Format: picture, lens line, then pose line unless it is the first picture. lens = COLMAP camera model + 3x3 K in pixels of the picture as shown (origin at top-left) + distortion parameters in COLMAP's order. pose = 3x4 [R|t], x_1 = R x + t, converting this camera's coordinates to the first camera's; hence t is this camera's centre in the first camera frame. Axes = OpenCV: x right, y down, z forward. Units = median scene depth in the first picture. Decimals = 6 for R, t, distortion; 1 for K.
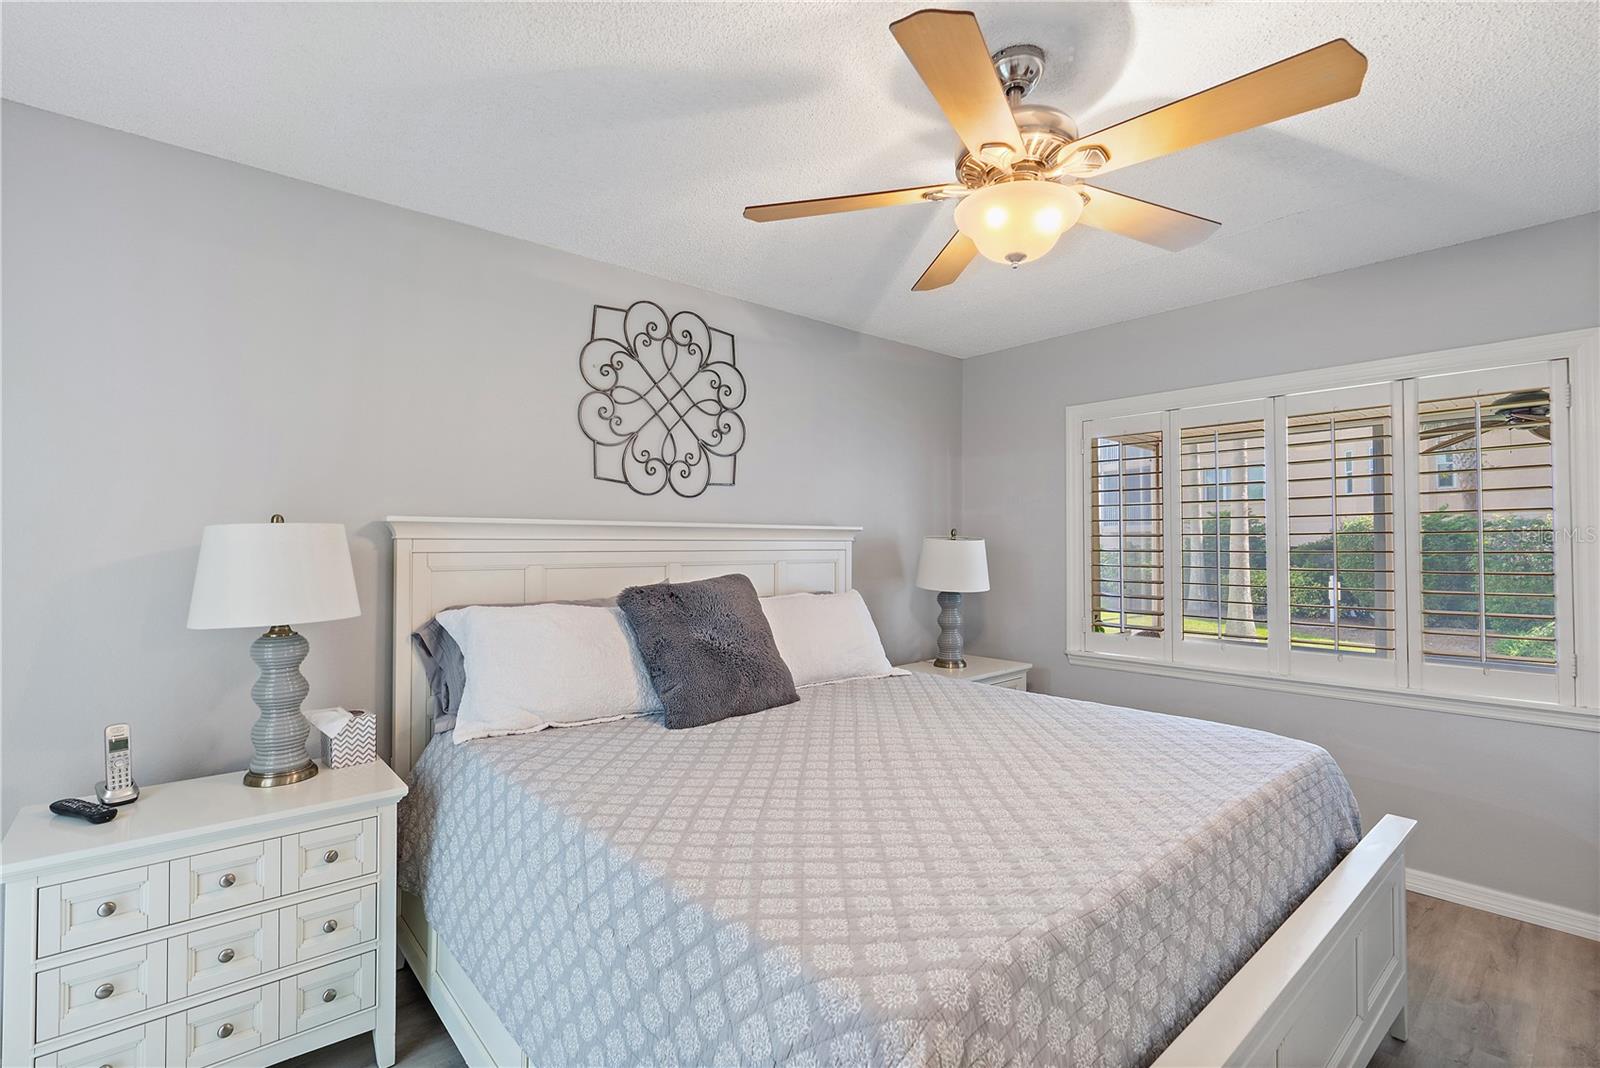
lens RADIAL K [[738.9, 0, 799.6], [0, 738.9, 539.9], [0, 0, 1]] dist [-0.007744, 0.000024]
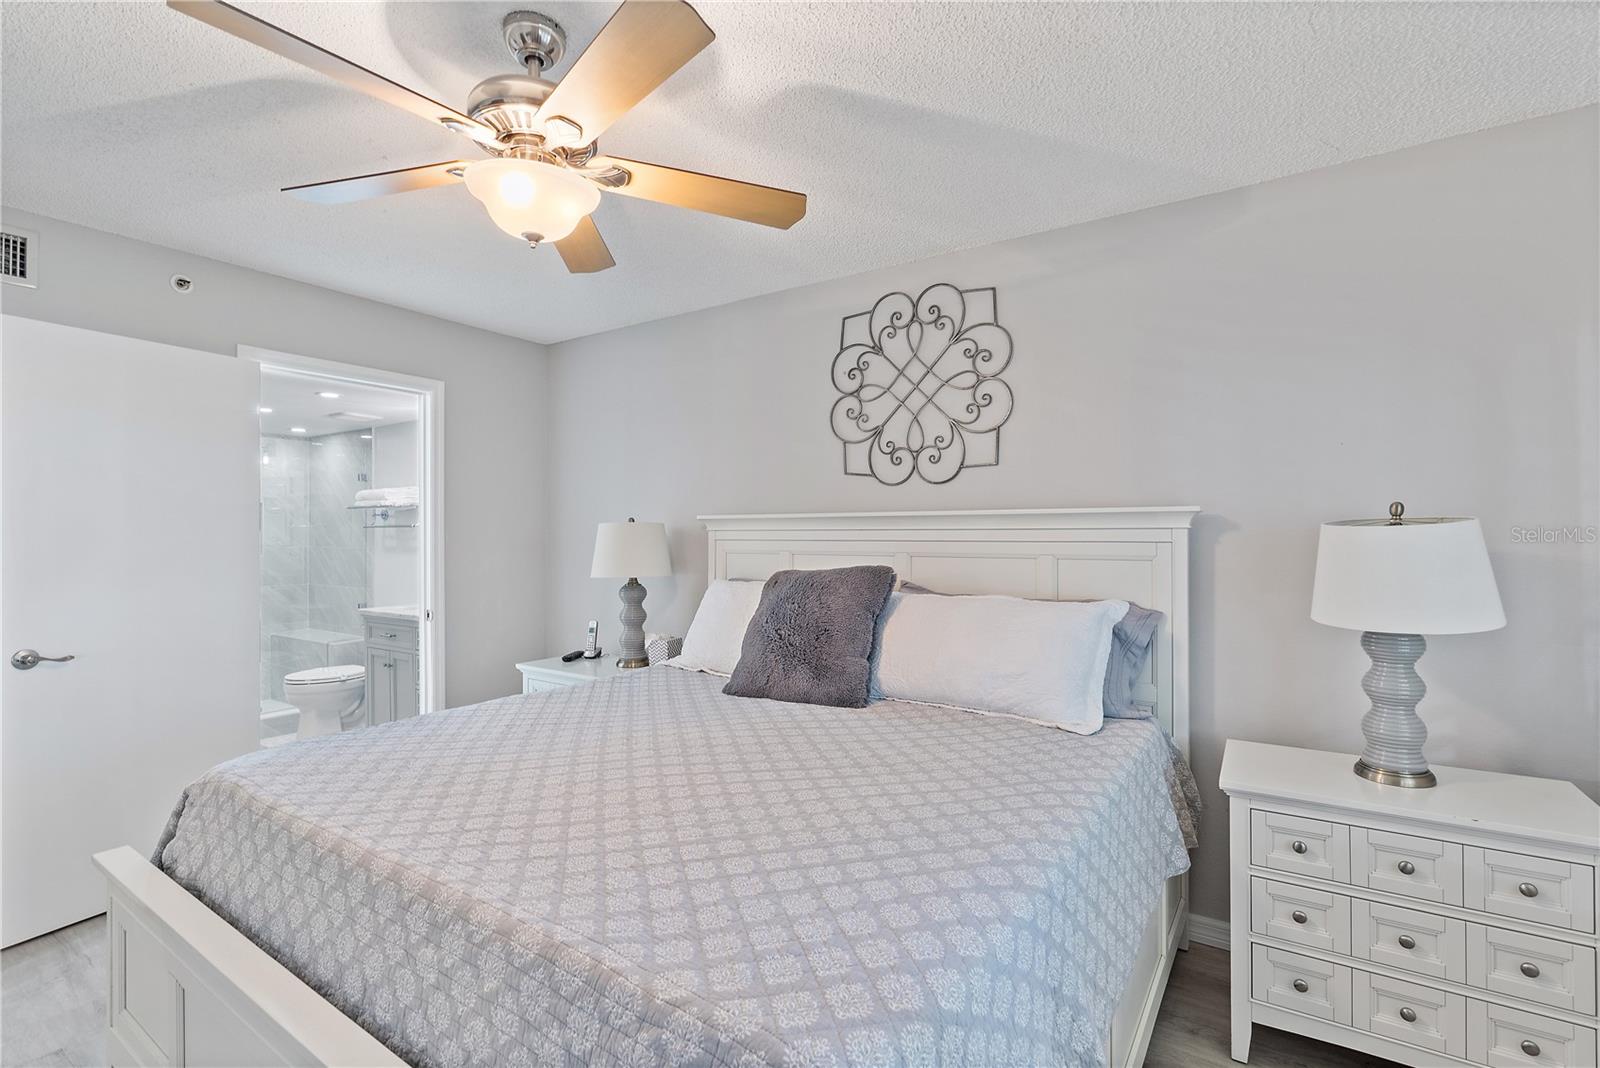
lens RADIAL K [[723.4, 0, 794.4], [0, 723.4, 539.1], [0, 0, 1]] dist [-0.013760, 0.006500]
pose [[0.247112, 0.008650, -0.968948, 0.704554], [0.003590, 0.999945, 0.009842, 0.002833], [0.968980, -0.005910, 0.247067, 0.610799]]
